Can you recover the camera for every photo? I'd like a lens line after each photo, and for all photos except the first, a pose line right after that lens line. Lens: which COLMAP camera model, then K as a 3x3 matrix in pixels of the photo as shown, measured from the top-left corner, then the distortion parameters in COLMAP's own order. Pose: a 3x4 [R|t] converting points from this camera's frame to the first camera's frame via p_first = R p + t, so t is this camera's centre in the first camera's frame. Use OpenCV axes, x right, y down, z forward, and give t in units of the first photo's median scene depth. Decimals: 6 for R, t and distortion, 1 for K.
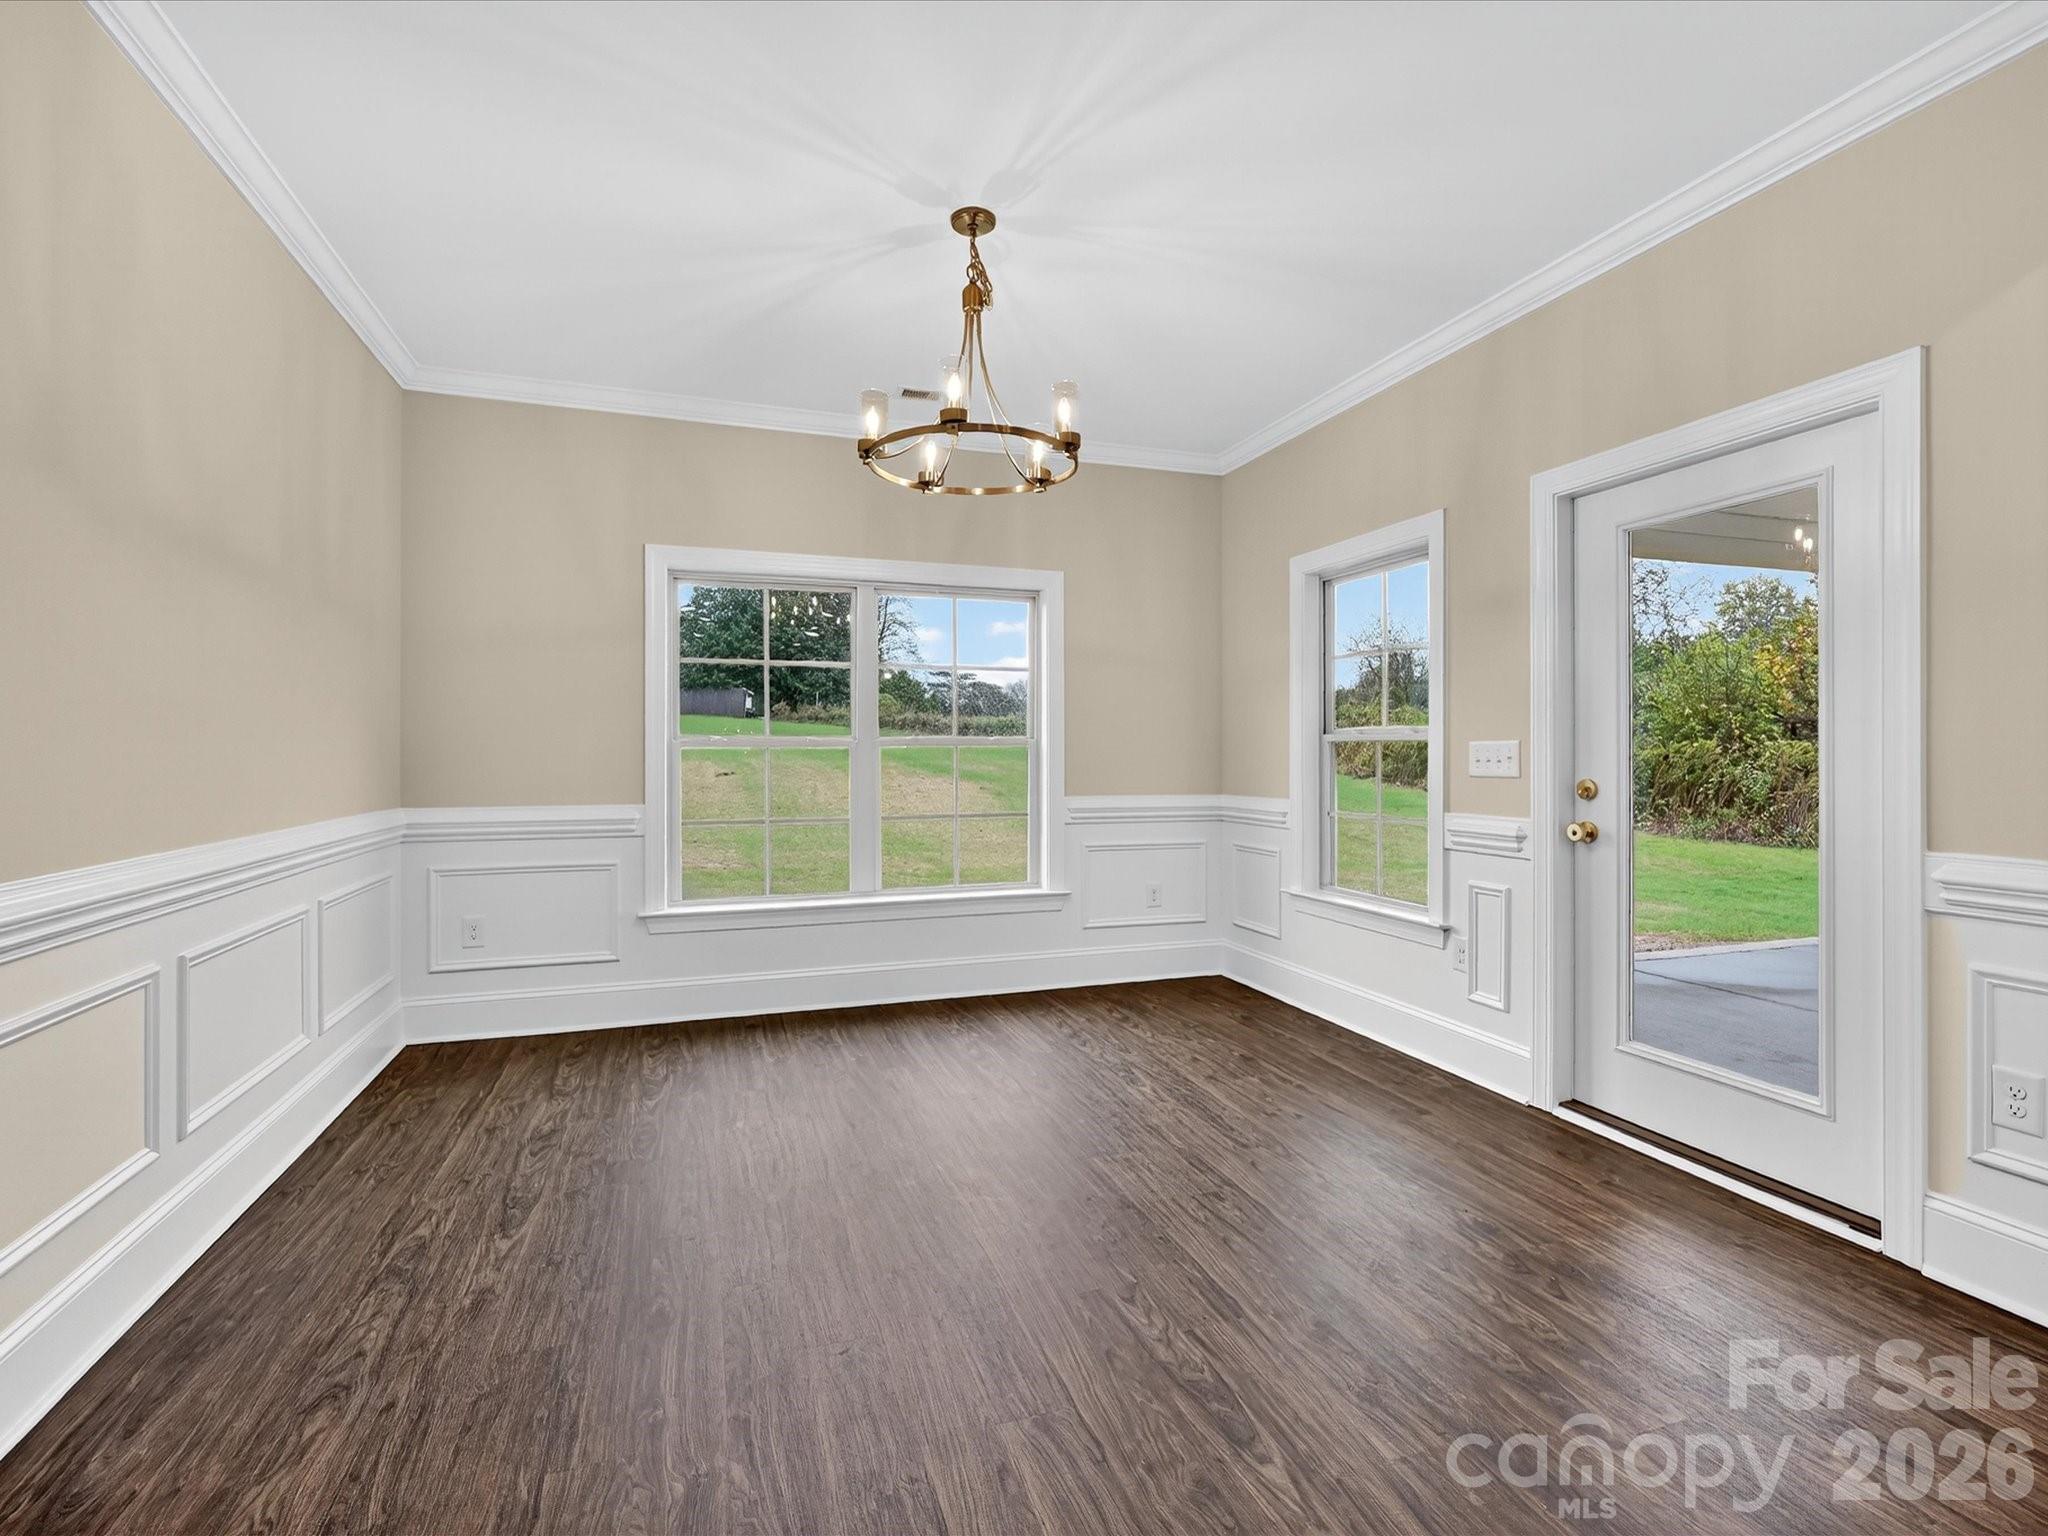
lens RADIAL K [[931.0, 0, 1005.1], [0, 931.0, 757.2], [0, 0, 1]] dist [0.011437, 0.000042]
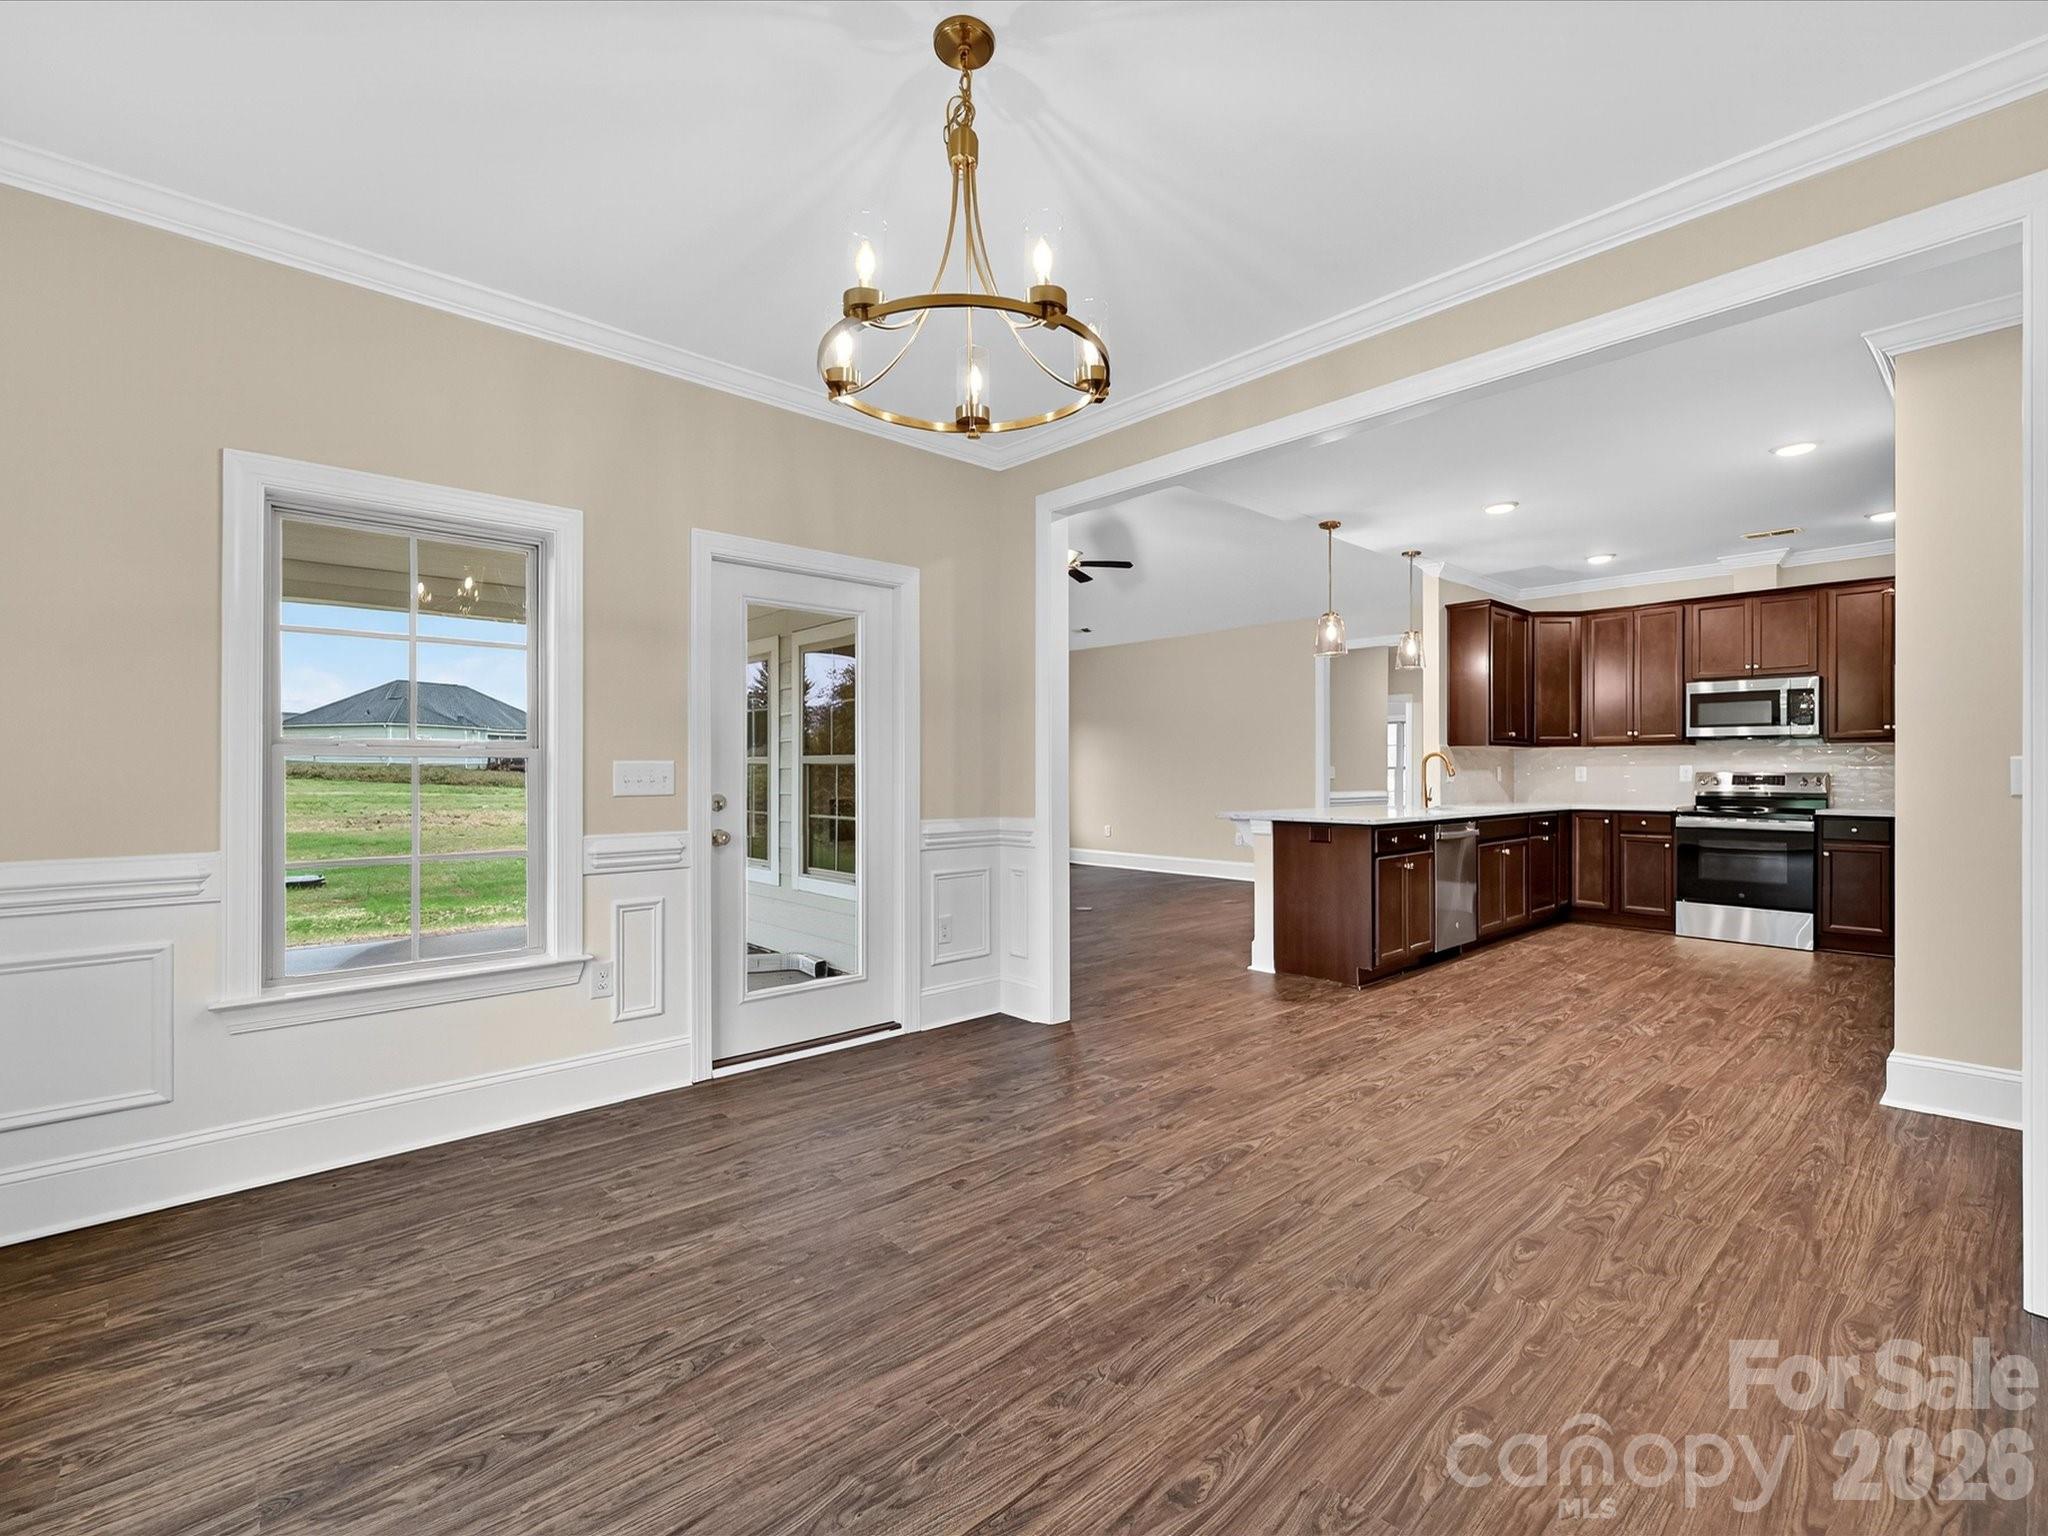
lens RADIAL K [[931.0, 0, 1011.1], [0, 931.0, 773.3], [0, 0, 1]] dist [0.011437, 0.000042]
pose [[-0.406435, 0.000595, 0.913679, -0.635451], [0.003068, 0.999995, 0.000713, -0.003327], [-0.913674, 0.003093, -0.406435, 1.119165]]
